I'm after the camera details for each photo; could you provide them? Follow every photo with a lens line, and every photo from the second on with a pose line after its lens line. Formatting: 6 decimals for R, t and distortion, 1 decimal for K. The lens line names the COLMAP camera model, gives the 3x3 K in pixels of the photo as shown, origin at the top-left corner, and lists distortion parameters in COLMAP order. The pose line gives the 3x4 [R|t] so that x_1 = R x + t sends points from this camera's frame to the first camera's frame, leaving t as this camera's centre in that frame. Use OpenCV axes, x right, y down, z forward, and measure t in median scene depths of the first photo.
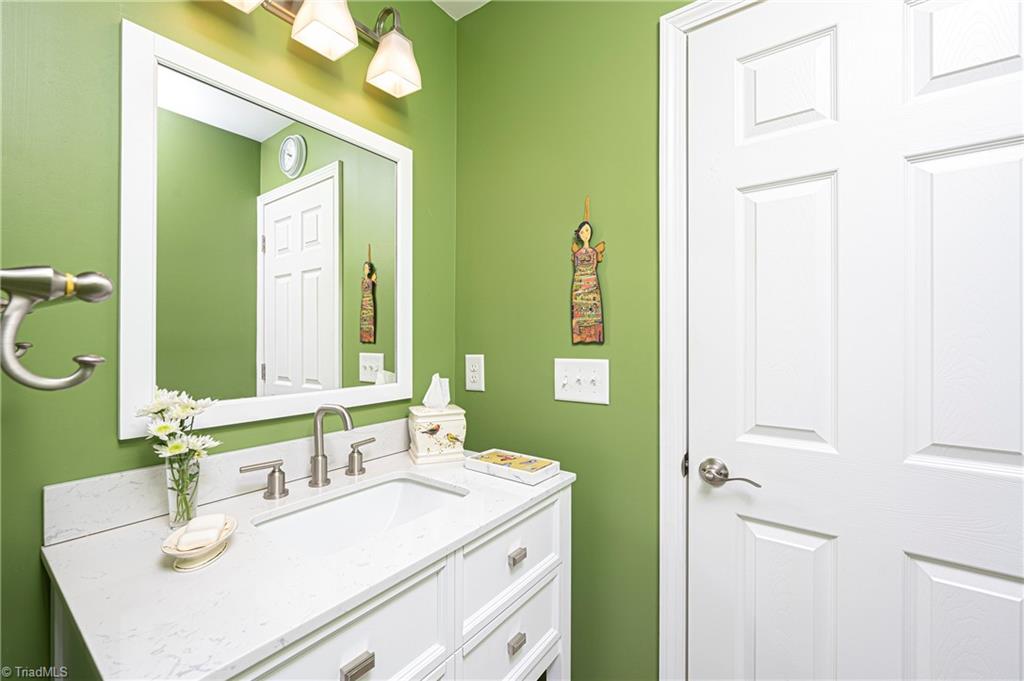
lens RADIAL K [[419.6, 0, 509.7], [0, 419.6, 332.8], [0, 0, 1]] dist [-0.001267, -0.000253]
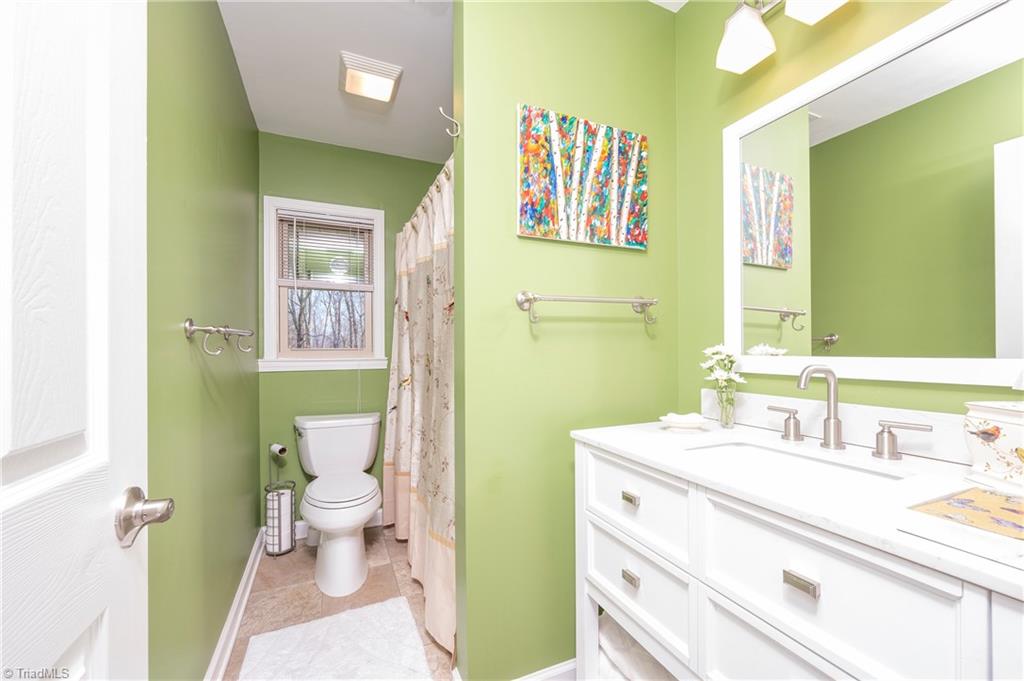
lens RADIAL K [[415.2, 0, 508.3], [0, 415.2, 345.8], [0, 0, 1]] dist [0.000844, 0.000014]
pose [[-0.497857, -0.006571, -0.867234, 0.833501], [0.011881, 0.999826, -0.014396, 0.138524], [0.867178, -0.017471, -0.497692, 0.897453]]
